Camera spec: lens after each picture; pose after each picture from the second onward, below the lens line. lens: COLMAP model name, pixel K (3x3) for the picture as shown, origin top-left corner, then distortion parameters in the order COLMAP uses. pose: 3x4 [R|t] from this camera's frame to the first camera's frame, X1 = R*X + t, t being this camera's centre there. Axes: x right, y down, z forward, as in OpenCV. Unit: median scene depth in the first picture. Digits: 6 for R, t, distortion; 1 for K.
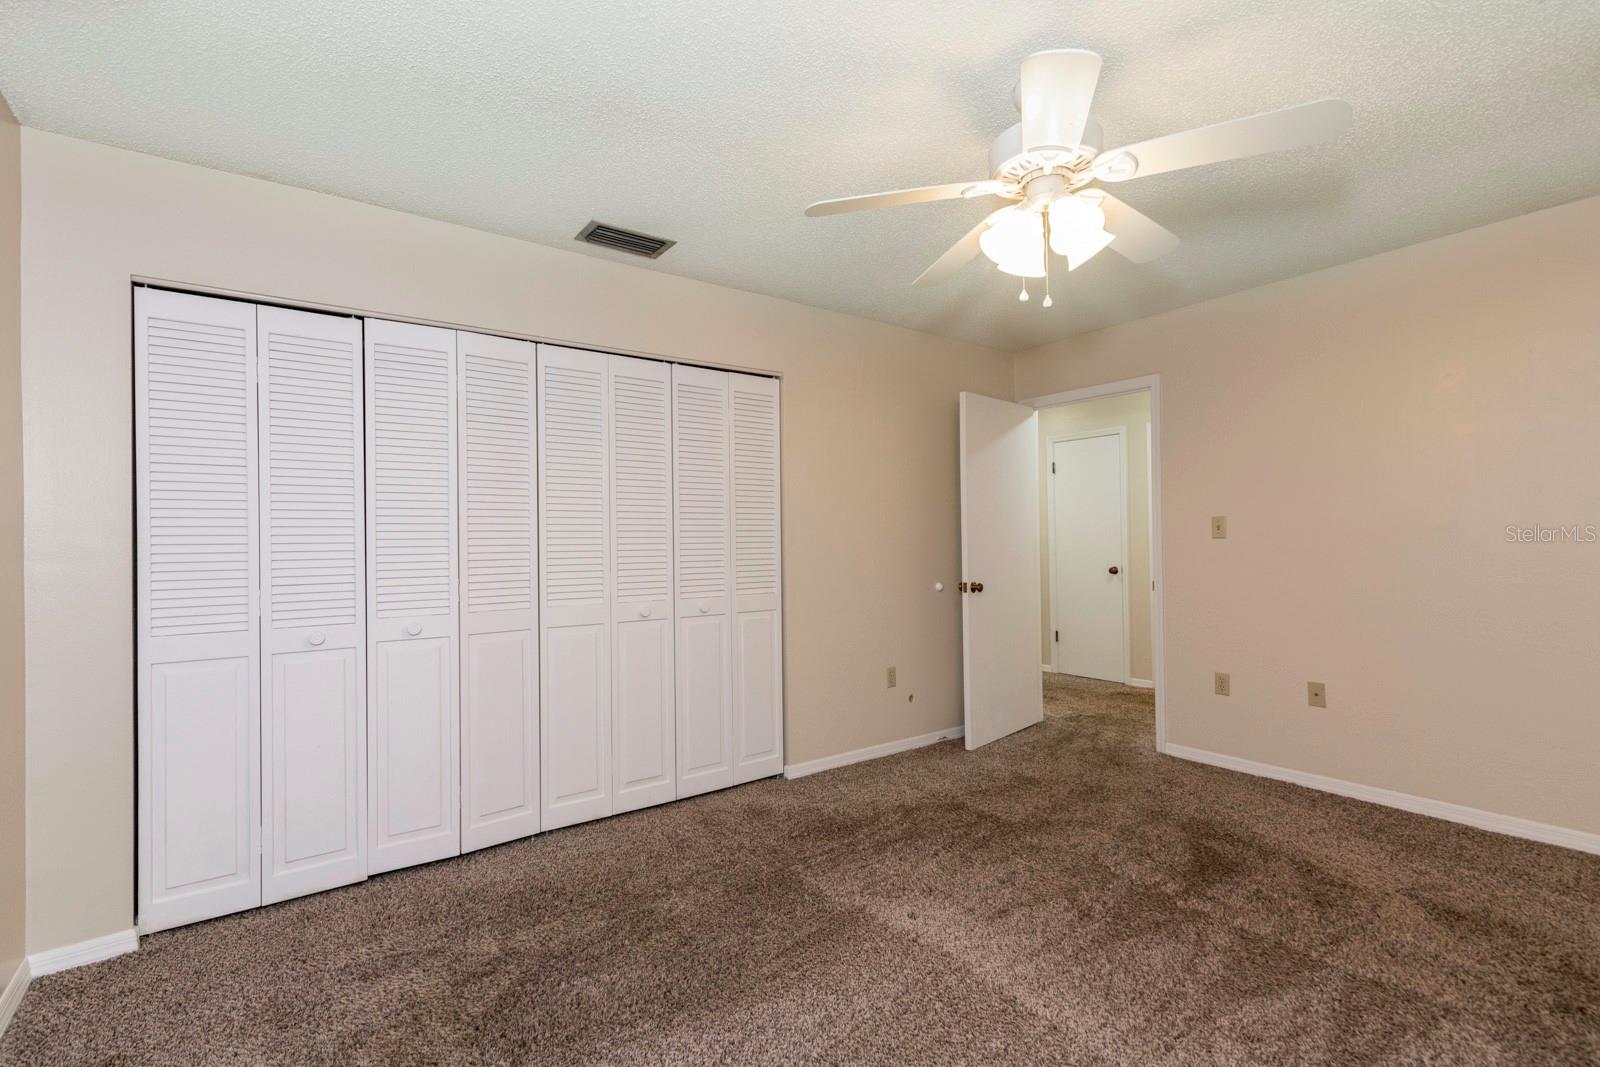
lens RADIAL K [[722.1, 0, 799.4], [0, 722.1, 540.3], [0, 0, 1]] dist [0.010516, -0.000437]
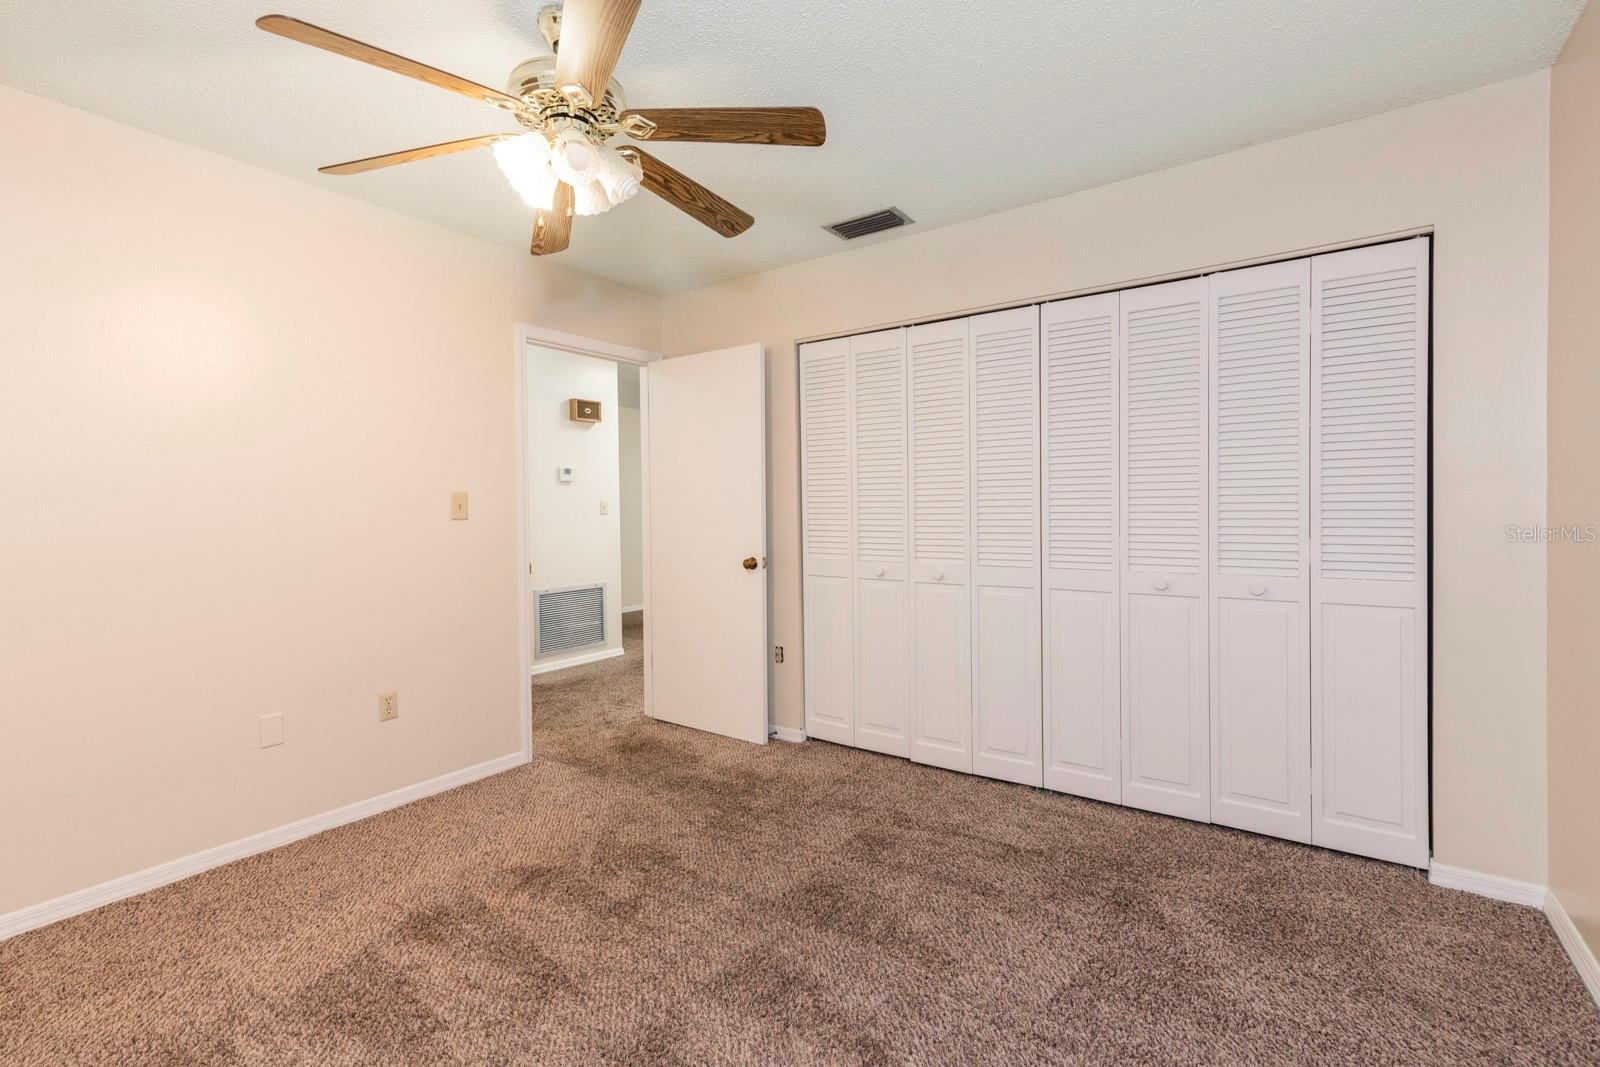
lens RADIAL K [[722.8, 0, 800.0], [0, 722.8, 533.5], [0, 0, 1]] dist [0.017679, -0.000050]
pose [[0.315311, 0.041475, -0.948082, 0.577862], [0.011723, 0.998798, 0.047593, -0.008669], [0.948916, -0.026121, 0.314446, 0.422340]]
